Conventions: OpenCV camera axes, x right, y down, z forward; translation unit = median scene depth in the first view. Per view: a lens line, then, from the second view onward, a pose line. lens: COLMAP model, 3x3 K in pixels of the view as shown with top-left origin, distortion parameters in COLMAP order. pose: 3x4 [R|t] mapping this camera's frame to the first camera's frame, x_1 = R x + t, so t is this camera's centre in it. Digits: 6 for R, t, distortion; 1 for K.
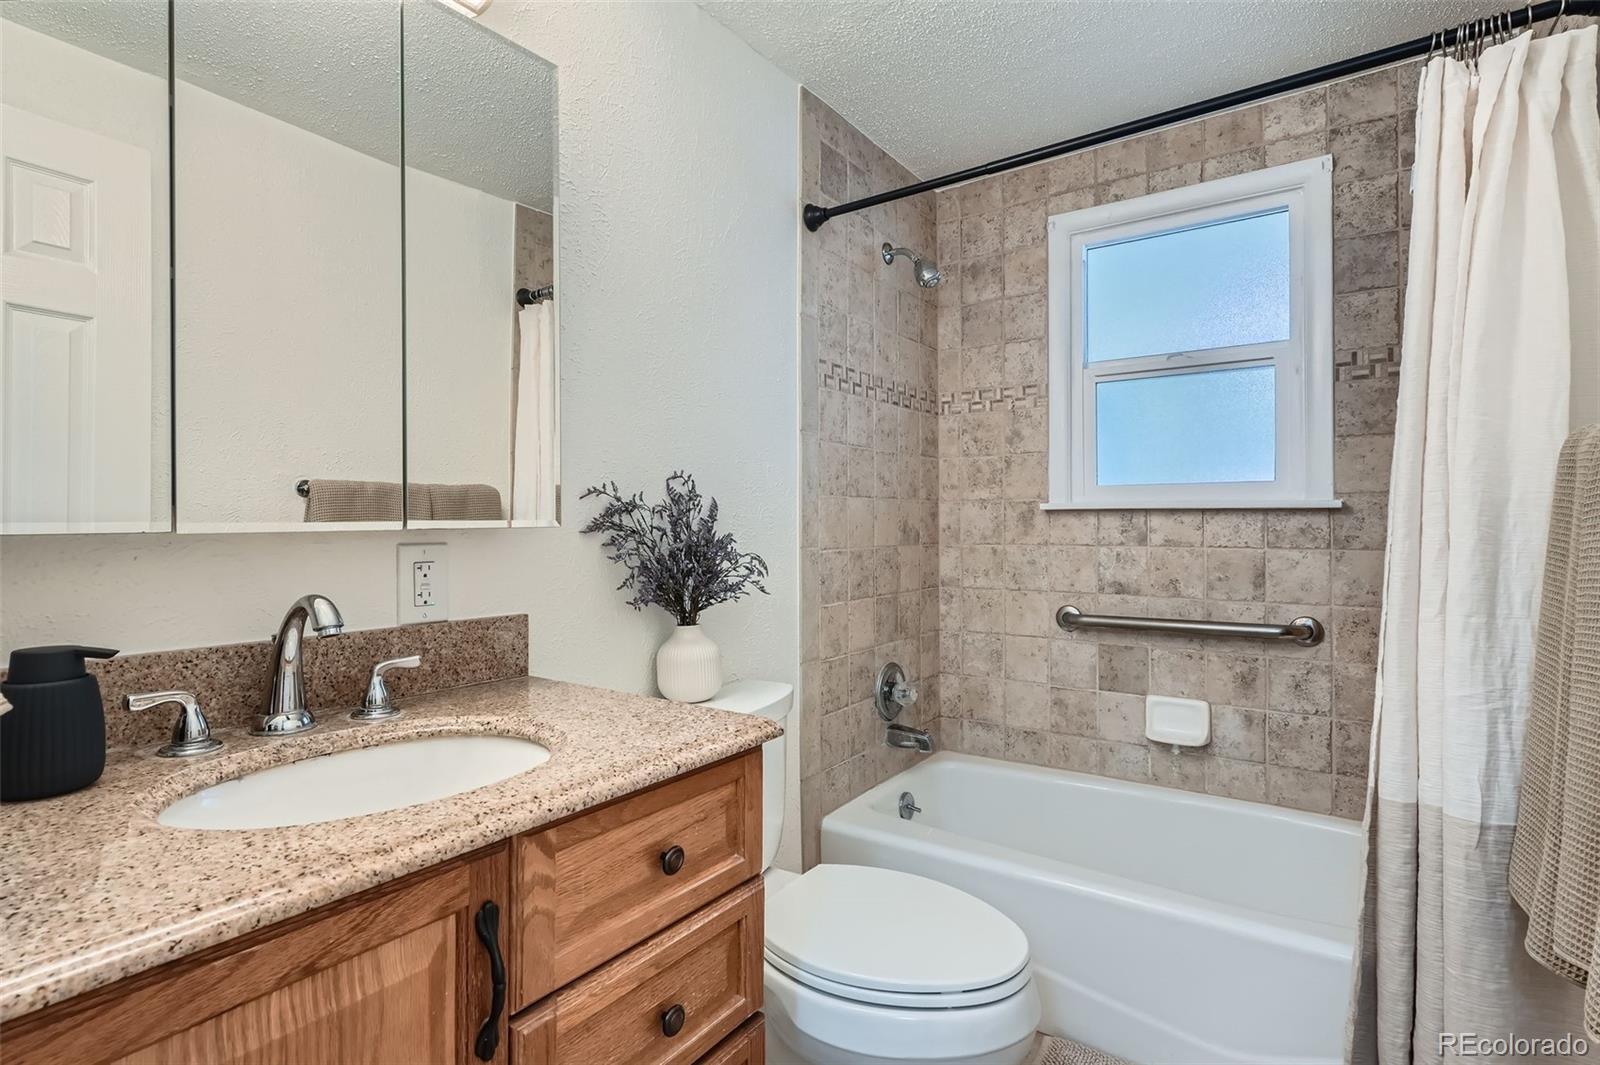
lens RADIAL K [[783.6, 0, 804.5], [0, 783.6, 528.9], [0, 0, 1]] dist [0.001130, -0.000057]
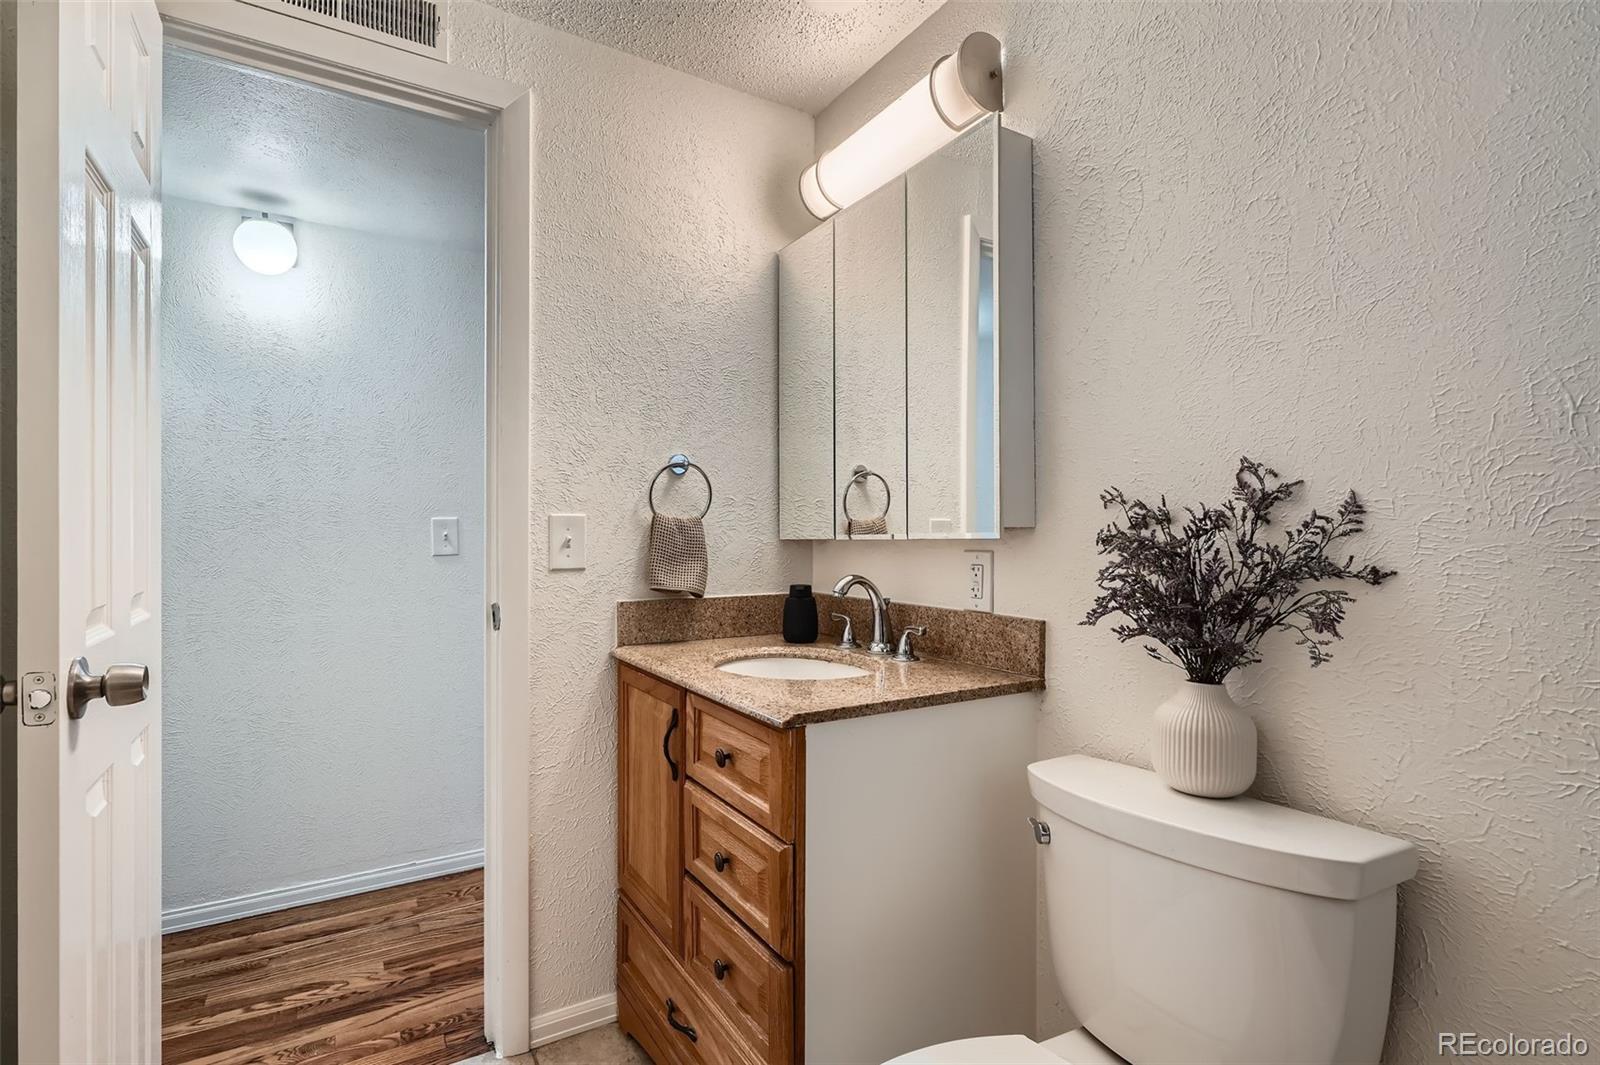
lens RADIAL K [[783.6, 0, 805.1], [0, 783.6, 535.4], [0, 0, 1]] dist [0.001130, -0.000057]
pose [[-0.384603, 0.002713, -0.923078, 0.953101], [-0.004807, 0.999976, 0.004941, -0.015265], [0.923069, 0.006338, -0.384581, 1.405352]]
